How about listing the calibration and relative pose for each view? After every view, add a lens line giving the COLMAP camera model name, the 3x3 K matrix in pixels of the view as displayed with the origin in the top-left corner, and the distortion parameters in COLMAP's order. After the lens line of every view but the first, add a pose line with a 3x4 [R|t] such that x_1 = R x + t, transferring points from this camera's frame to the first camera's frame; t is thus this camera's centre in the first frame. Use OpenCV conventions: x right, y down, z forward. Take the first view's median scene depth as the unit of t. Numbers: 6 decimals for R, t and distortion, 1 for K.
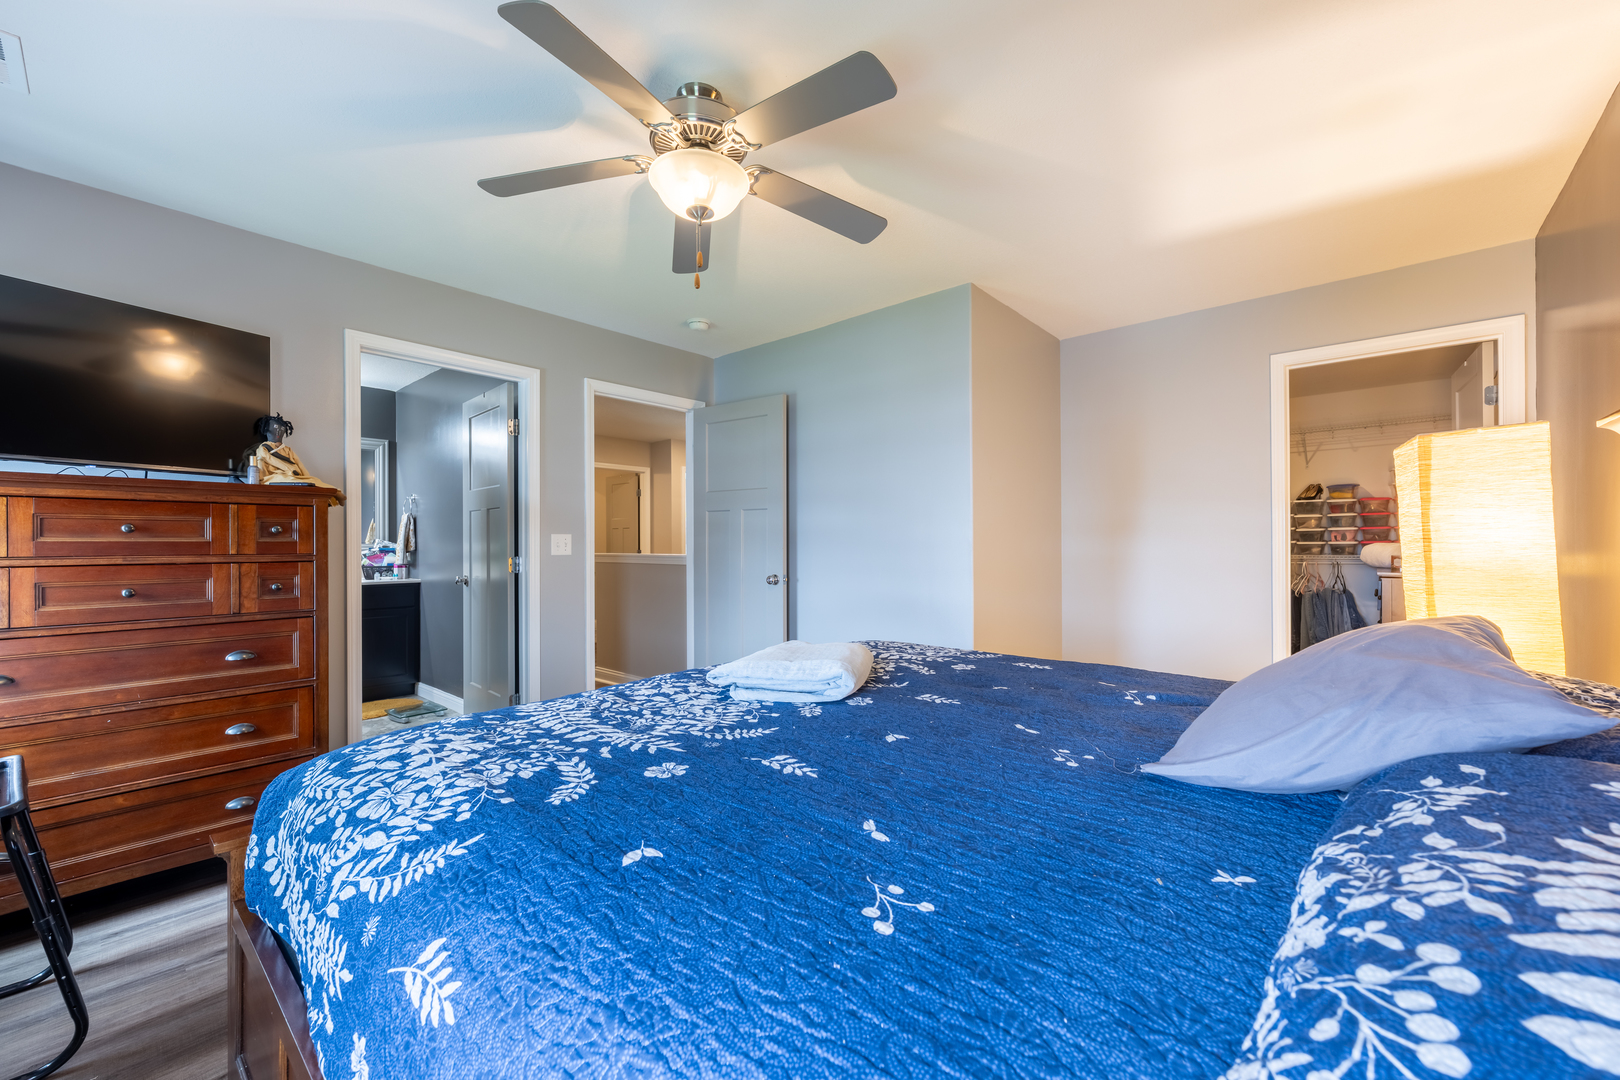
lens RADIAL K [[635.9, 0, 810.4], [0, 635.9, 543.4], [0, 0, 1]] dist [-0.002295, -0.000373]
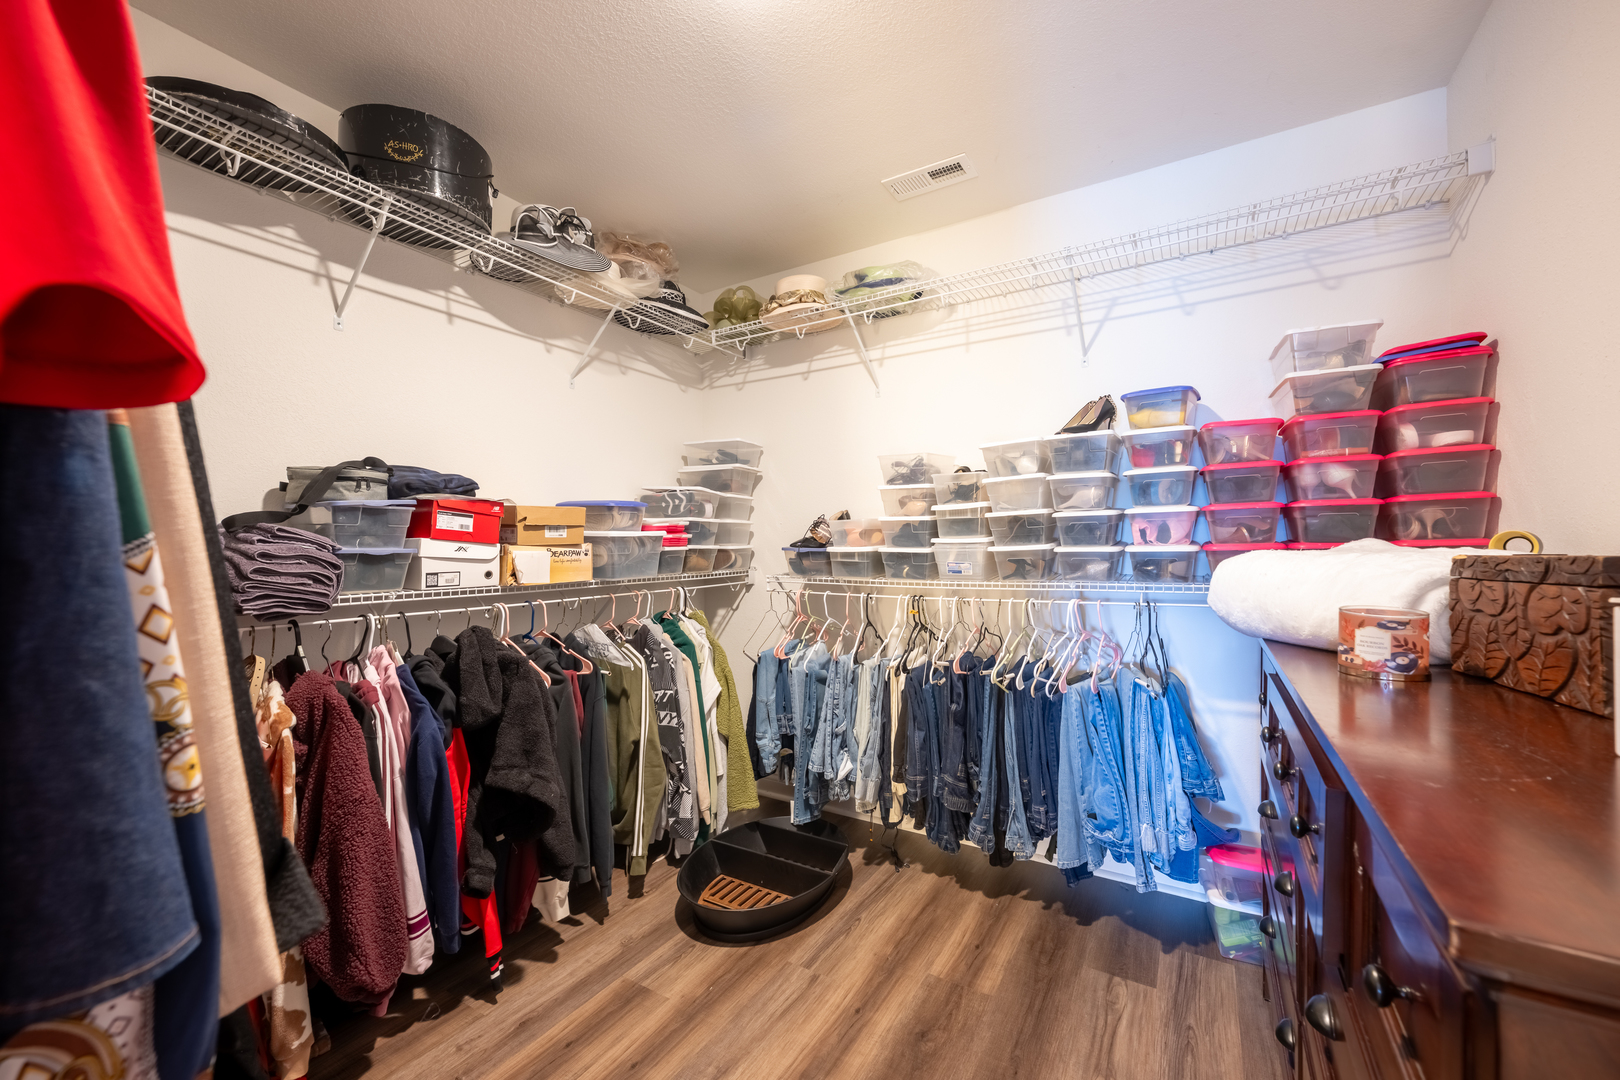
lens RADIAL K [[635.9, 0, 810.4], [0, 635.9, 540.5], [0, 0, 1]] dist [-0.002295, -0.000373]
pose [[0.985067, 0.000087, 0.172169, 0.571433], [0.001799, 0.999940, -0.010794, -0.002047], [-0.172160, 0.010943, 0.985008, 0.668604]]
